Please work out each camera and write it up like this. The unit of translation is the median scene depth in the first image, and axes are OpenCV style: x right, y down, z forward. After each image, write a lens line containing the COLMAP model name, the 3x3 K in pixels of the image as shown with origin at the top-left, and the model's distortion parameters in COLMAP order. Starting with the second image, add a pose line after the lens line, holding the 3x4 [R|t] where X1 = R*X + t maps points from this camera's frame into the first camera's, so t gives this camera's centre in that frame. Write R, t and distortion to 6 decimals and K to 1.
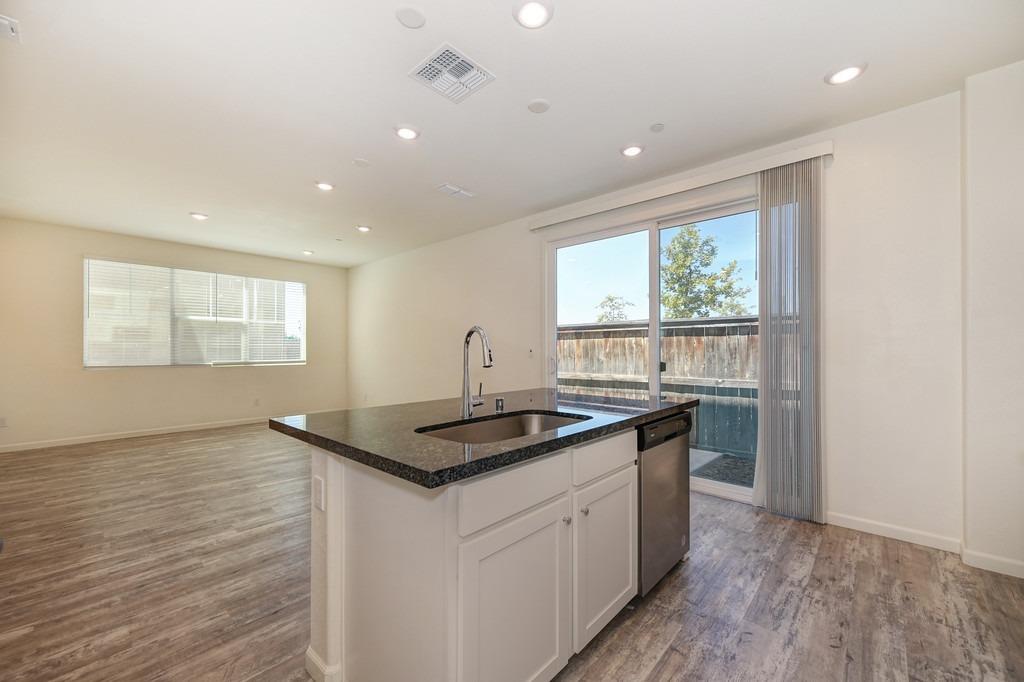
lens RADIAL K [[406.5, 0, 519.2], [0, 406.5, 347.6], [0, 0, 1]] dist [-0.000657, 0.001330]
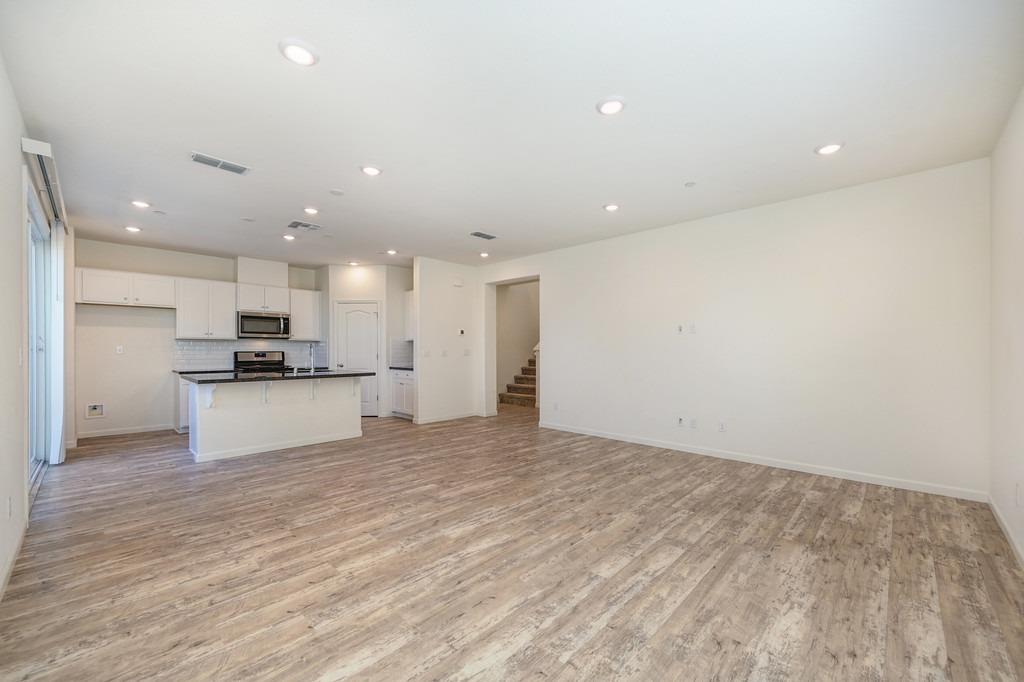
lens RADIAL K [[406.5, 0, 512.5], [0, 406.5, 352.0], [0, 0, 1]] dist [-0.000657, 0.001330]
pose [[-0.999292, 0.001518, 0.037587, -0.678676], [0.001597, 0.999997, 0.002089, 0.005550], [-0.037584, 0.002148, -0.999291, 1.552093]]
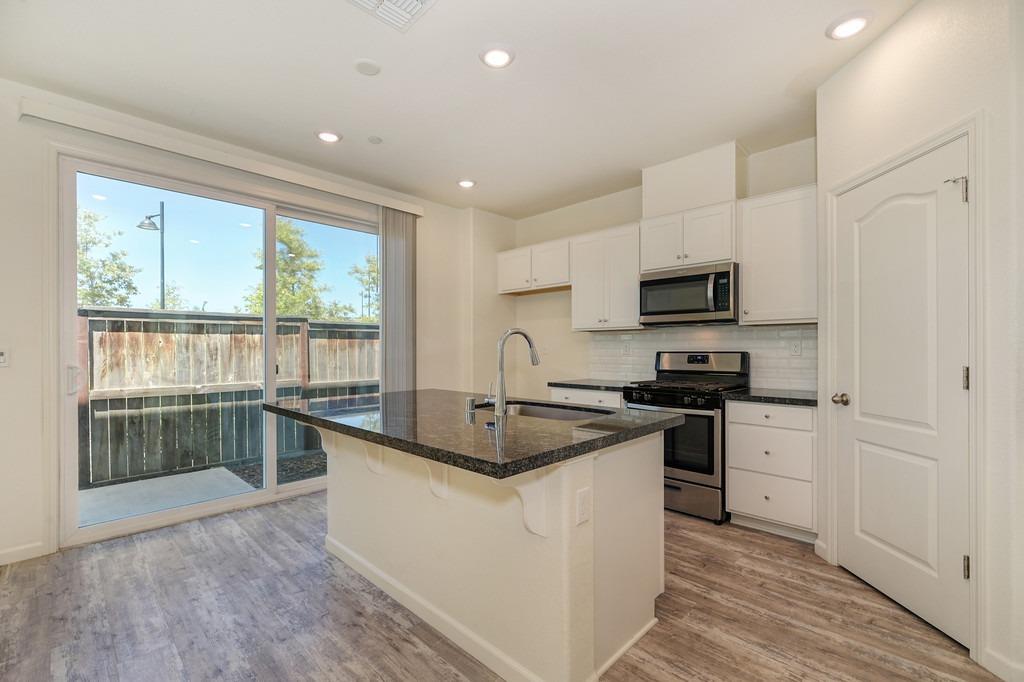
lens RADIAL K [[441.6, 0, 511.5], [0, 441.6, 348.7], [0, 0, 1]] dist [-0.002649, -0.001001]
pose [[0.034656, 0.002221, 0.999397, -0.481812], [-0.002049, 0.999996, -0.002152, 0.002599], [-0.999397, -0.001973, 0.034660, 0.366091]]
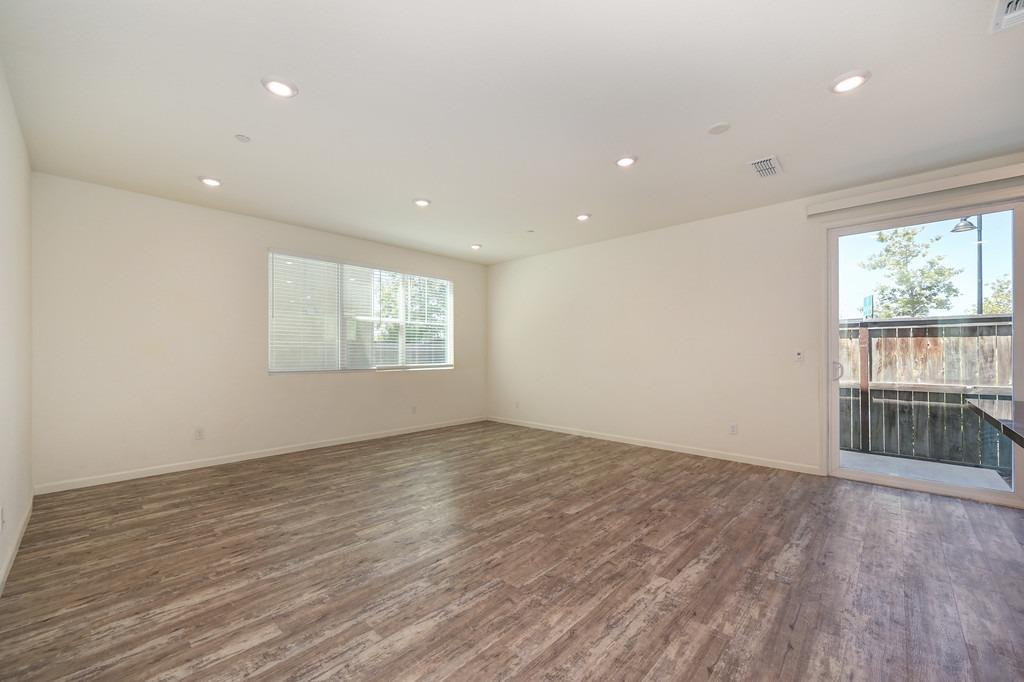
lens RADIAL K [[406.5, 0, 519.8], [0, 406.5, 354.4], [0, 0, 1]] dist [-0.000657, 0.001330]
pose [[0.999956, -0.000959, -0.009347, -0.568200], [0.001035, 0.999967, 0.008109, 0.001810], [0.009339, -0.008118, 0.999923, 0.117101]]
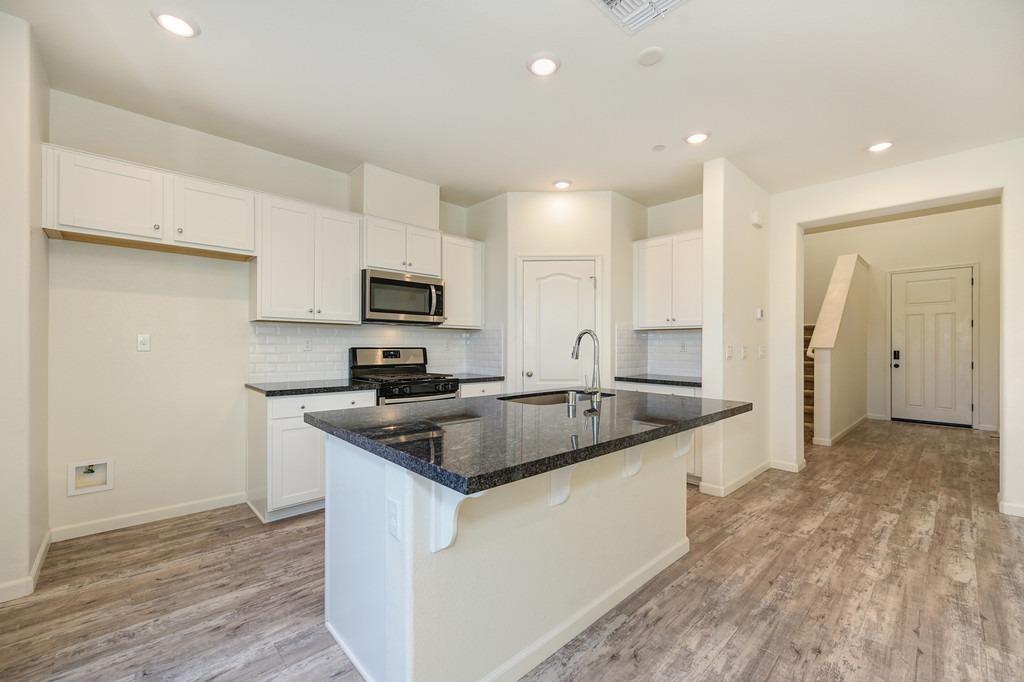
lens RADIAL K [[415.7, 0, 515.1], [0, 415.7, 346.6], [0, 0, 1]] dist [-0.003485, 0.001216]
pose [[-0.996665, -0.005795, 0.081395, 0.005660], [-0.005878, 0.999982, -0.000783, 0.002797], [-0.081389, -0.001259, -0.996682, 0.887437]]
